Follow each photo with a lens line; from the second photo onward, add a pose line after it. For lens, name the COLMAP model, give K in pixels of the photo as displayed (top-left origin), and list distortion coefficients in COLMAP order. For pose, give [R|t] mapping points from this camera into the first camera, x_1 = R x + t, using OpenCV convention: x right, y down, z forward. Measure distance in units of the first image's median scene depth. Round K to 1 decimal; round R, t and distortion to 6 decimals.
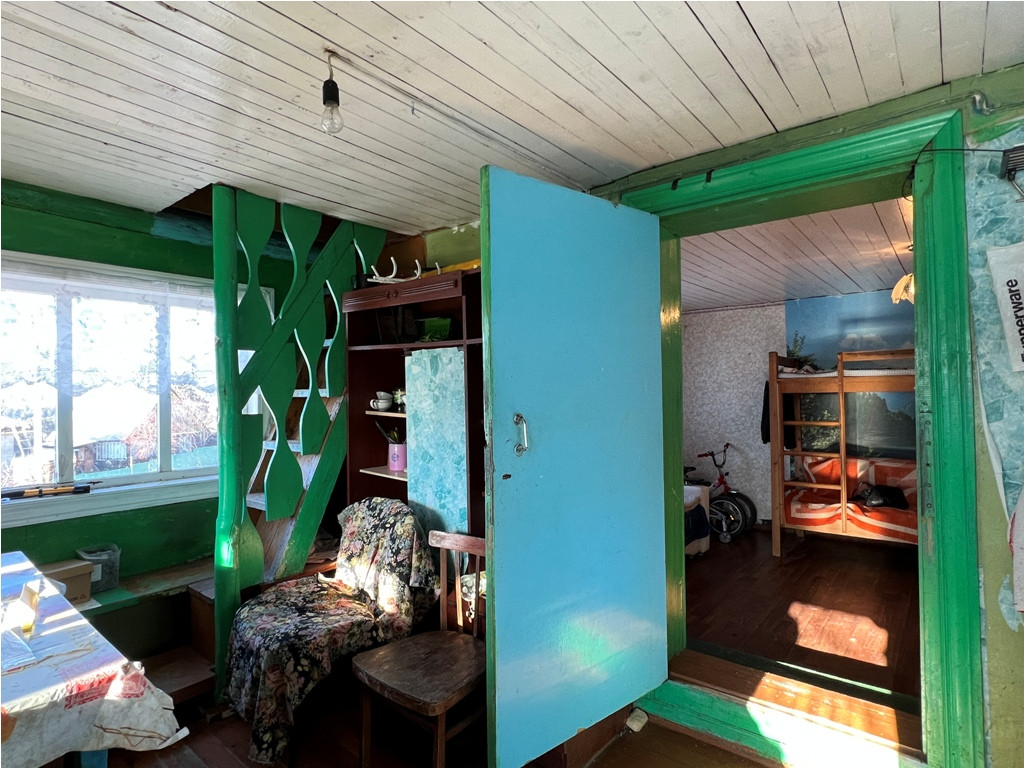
lens RADIAL K [[534.6, 0, 512.0], [0, 534.6, 384.0], [0, 0, 1]] dist [-0.020862, -0.000400]
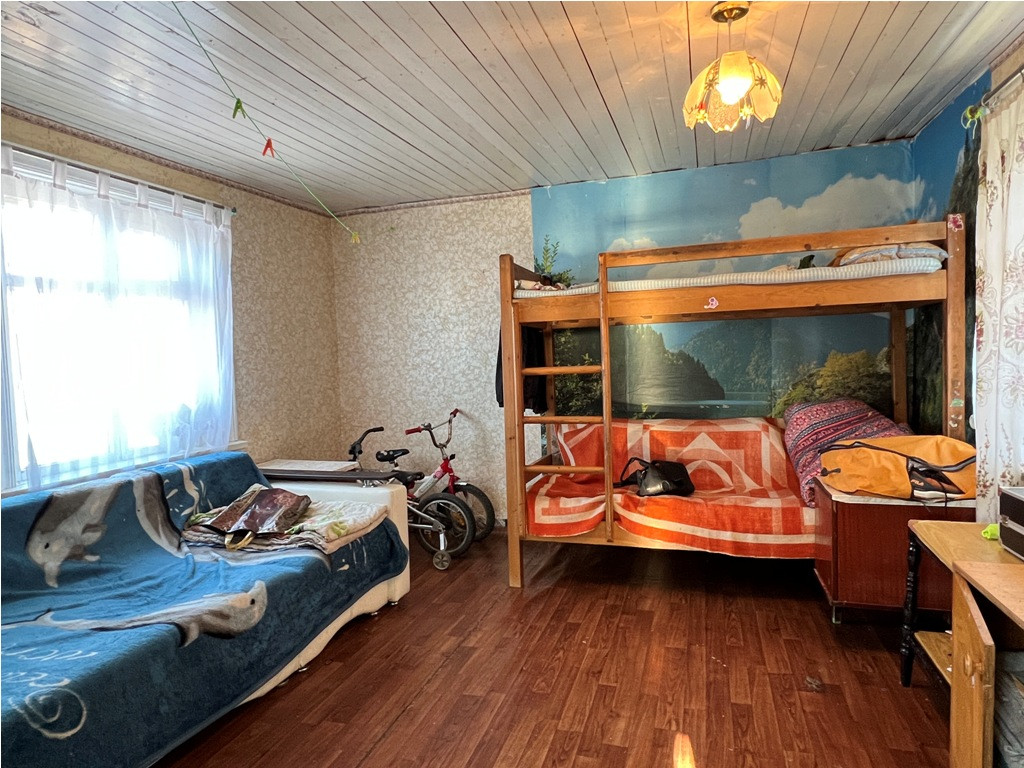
lens RADIAL K [[637.3, 0, 512.0], [0, 637.3, 384.0], [0, 0, 1]] dist [-0.000483, -0.000046]
pose [[0.921224, -0.038032, 0.387170, 0.093625], [0.013985, 0.997804, 0.064738, 0.017206], [-0.388782, -0.054224, 0.919733, 0.143252]]
